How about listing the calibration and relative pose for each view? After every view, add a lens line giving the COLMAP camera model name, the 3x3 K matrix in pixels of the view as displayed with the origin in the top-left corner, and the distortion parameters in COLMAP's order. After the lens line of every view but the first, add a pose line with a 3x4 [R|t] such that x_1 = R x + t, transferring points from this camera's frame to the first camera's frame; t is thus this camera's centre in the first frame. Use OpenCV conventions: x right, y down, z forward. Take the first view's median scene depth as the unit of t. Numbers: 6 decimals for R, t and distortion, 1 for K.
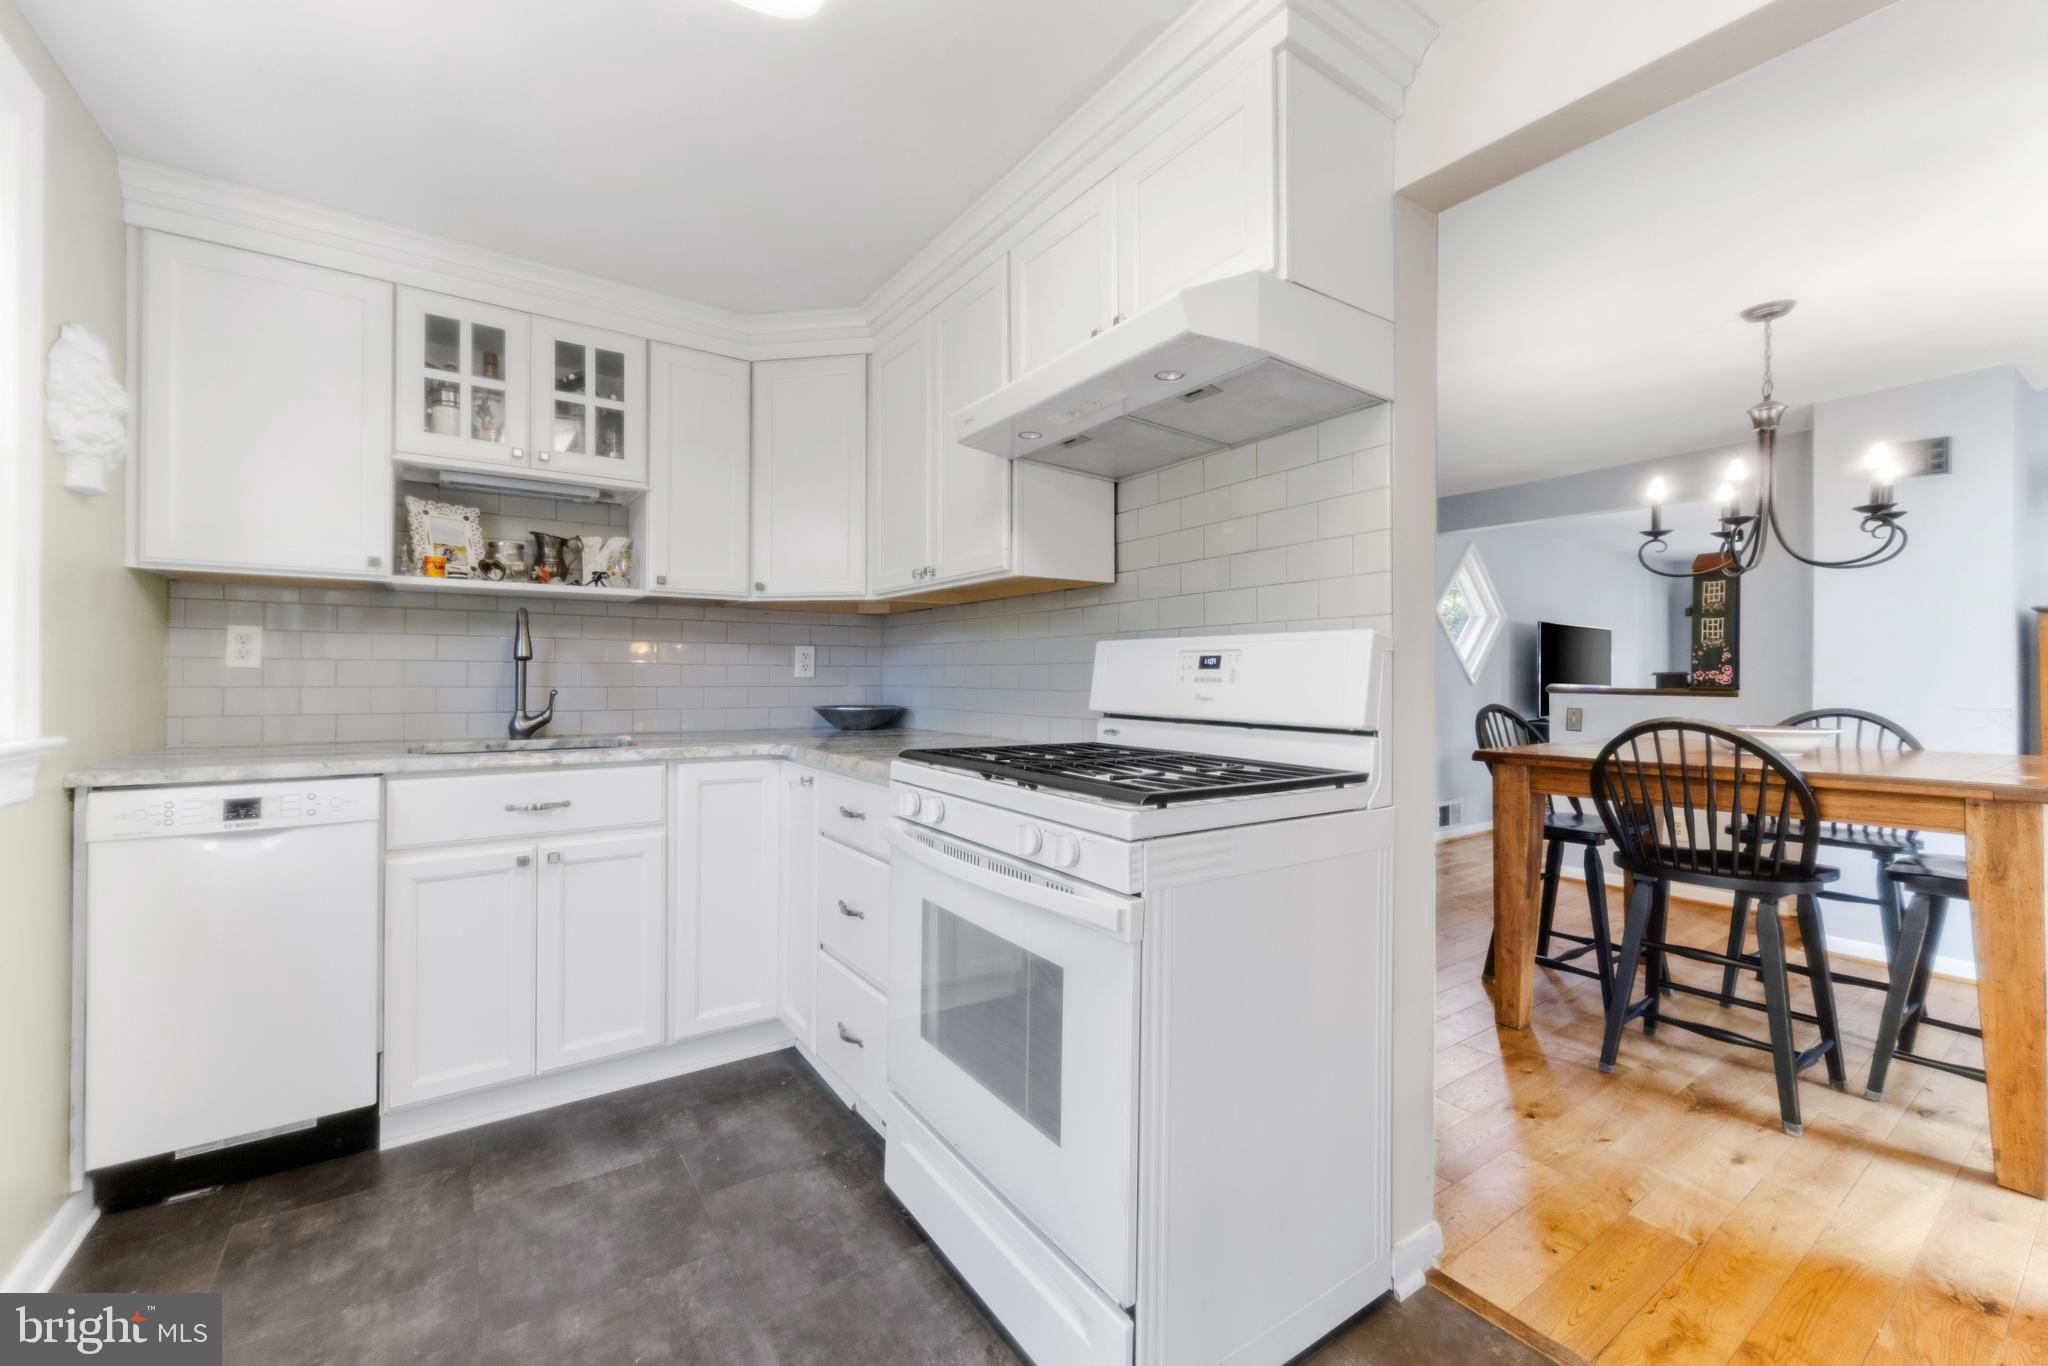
lens RADIAL K [[828.9, 0, 1020.8], [0, 828.9, 667.5], [0, 0, 1]] dist [-0.001008, 0.000144]
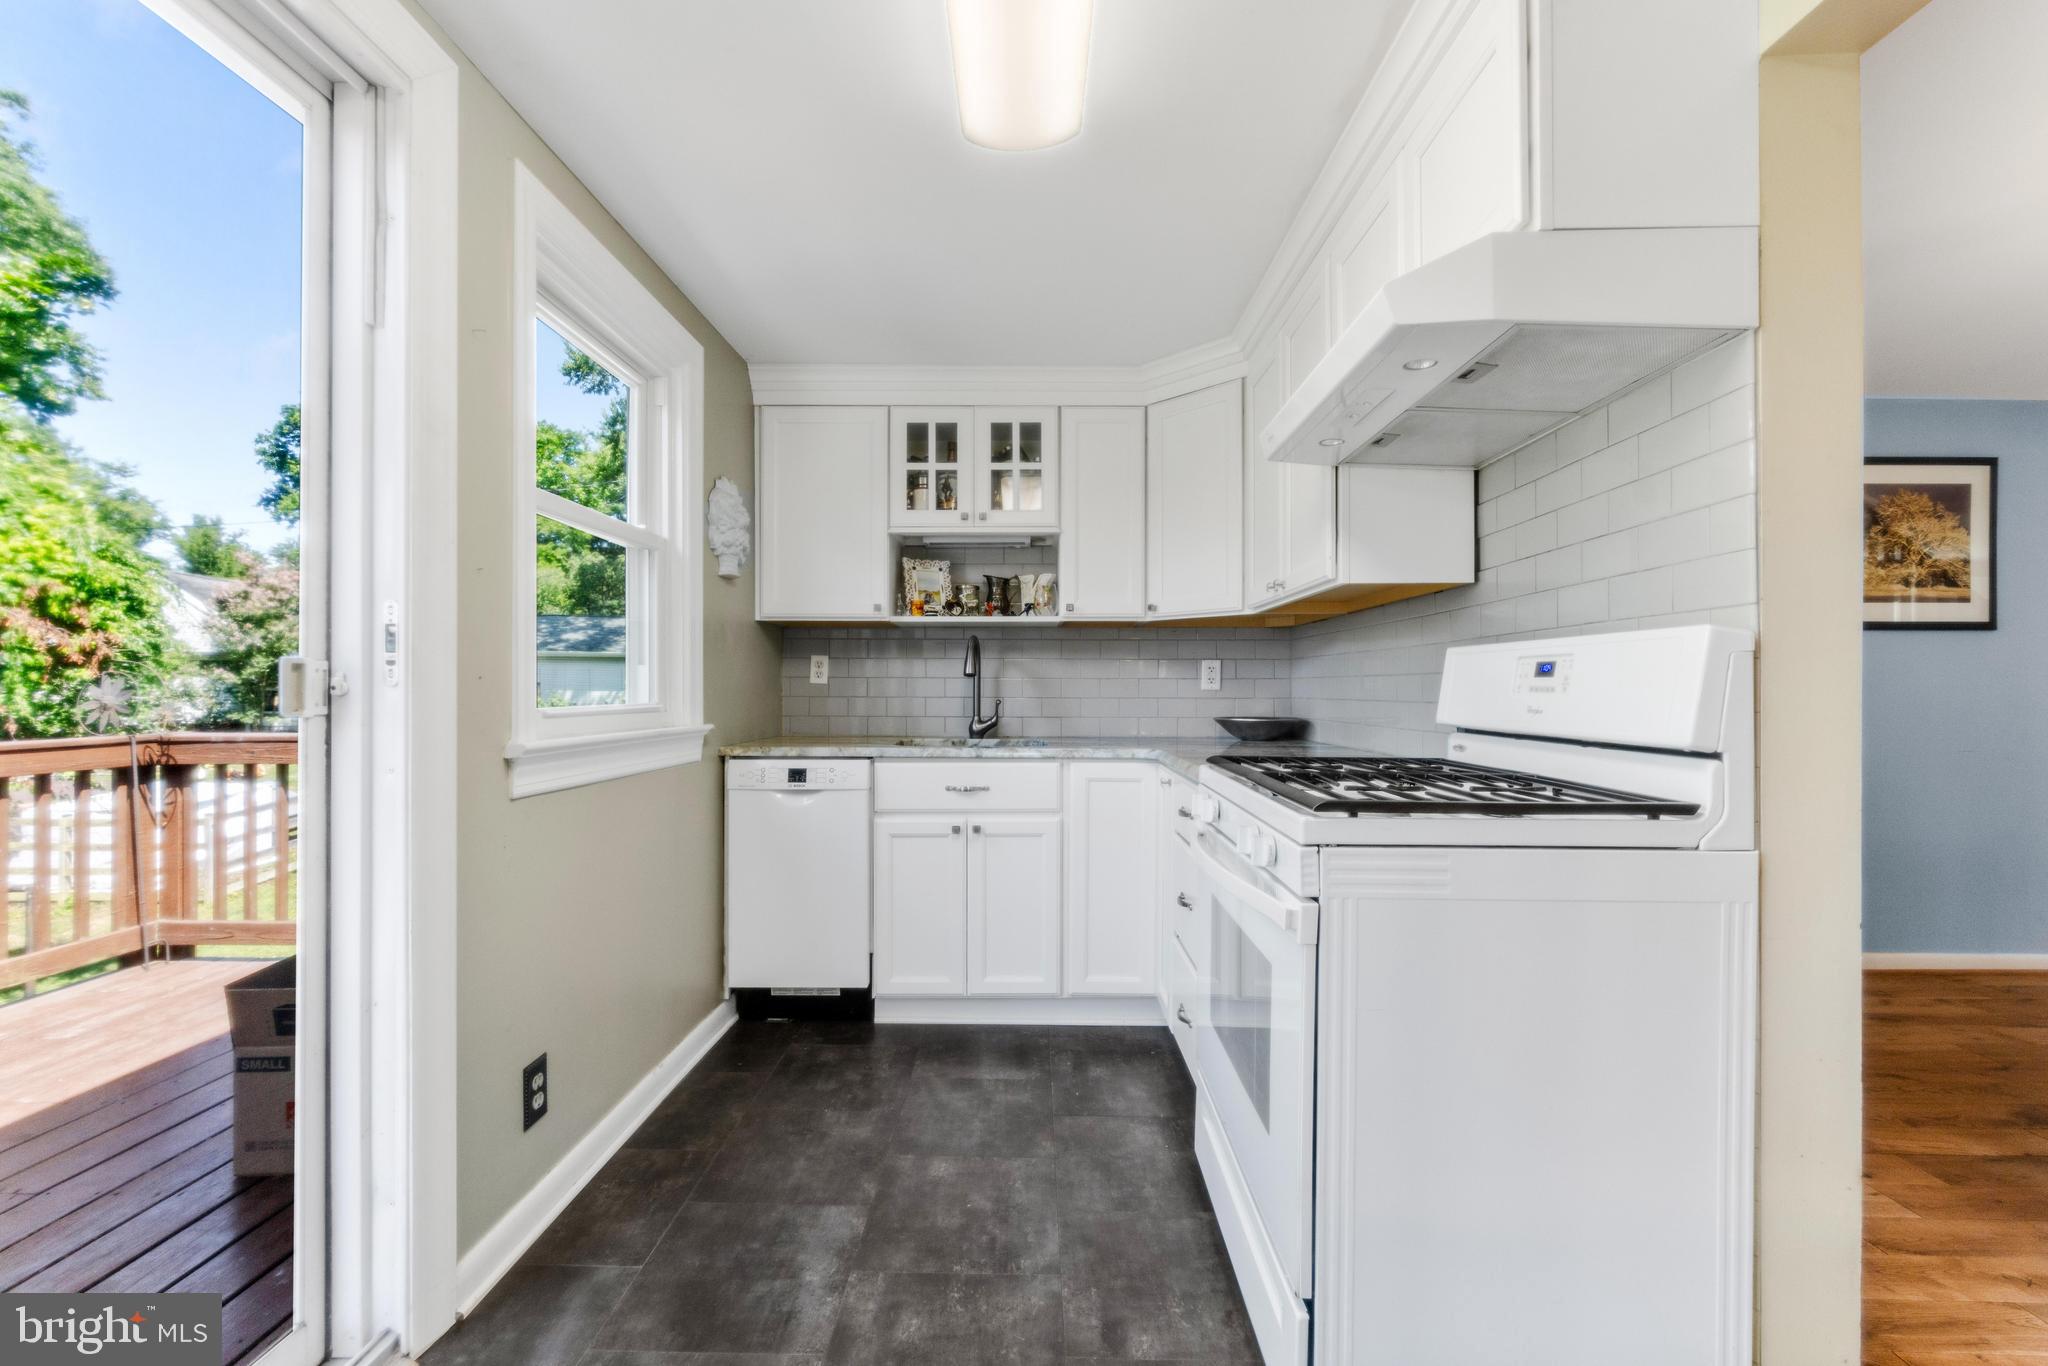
lens RADIAL K [[843.7, 0, 1024.0], [0, 843.7, 683.0], [0, 0, 1]] dist [-0.000068, 0.000016]
pose [[0.818017, -0.007055, -0.575150, 0.249507], [0.007680, 0.999970, -0.001343, 0.004386], [0.575142, -0.003319, 0.818047, -0.029459]]
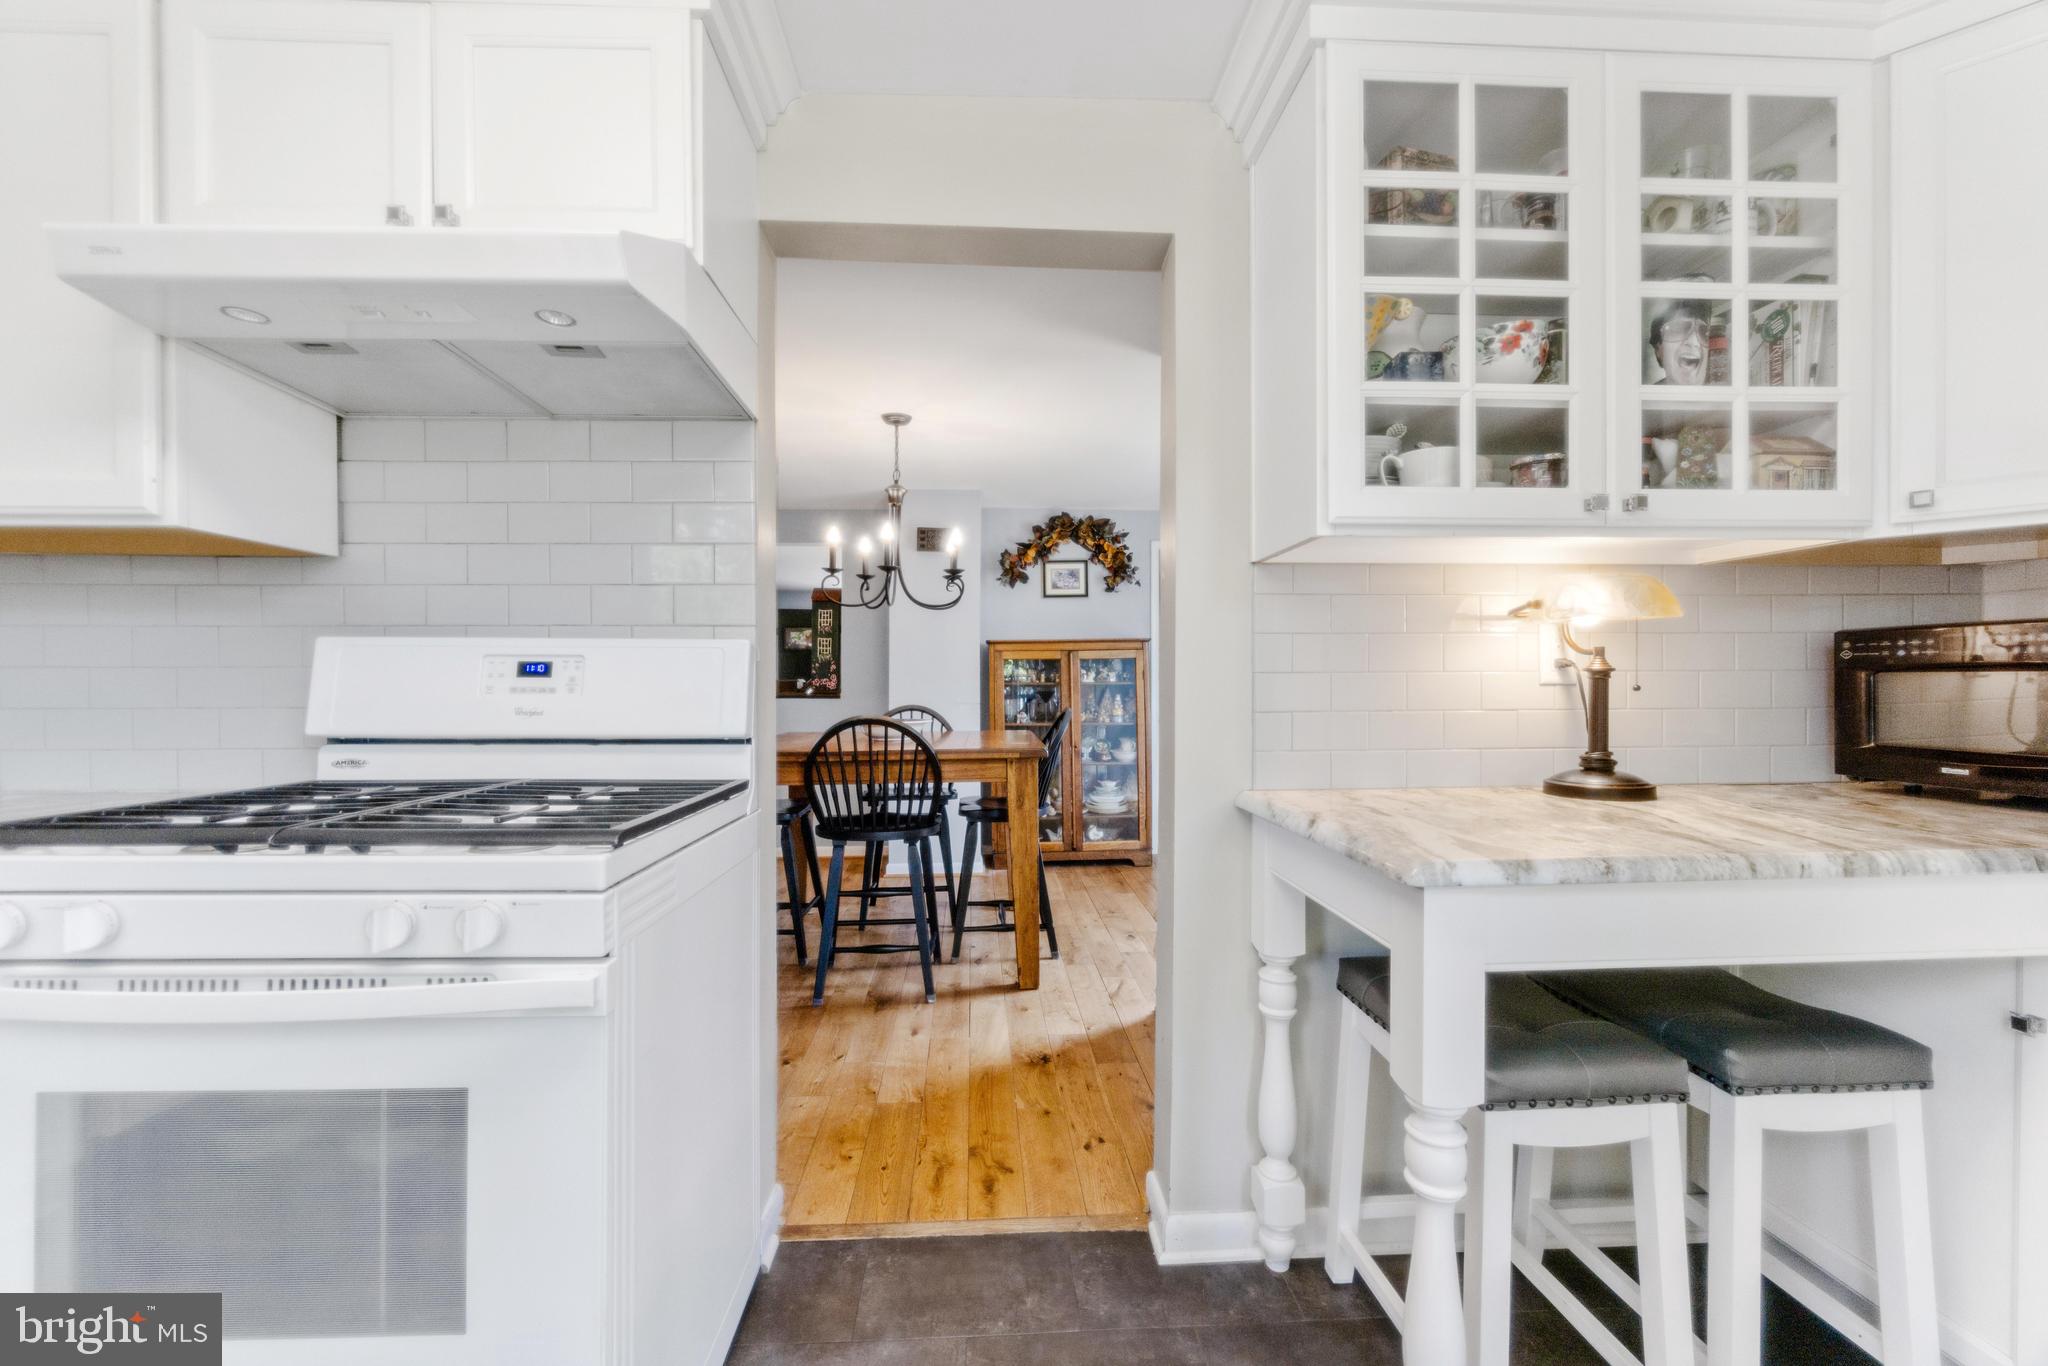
lens RADIAL K [[813.3, 0, 1023.9], [0, 813.3, 685.2], [0, 0, 1]] dist [-0.001184, -0.000046]
pose [[0.527794, -0.004791, 0.849359, -0.180778], [-0.006850, 0.999928, 0.009897, -0.001454], [-0.849345, -0.011041, 0.527722, 0.126058]]
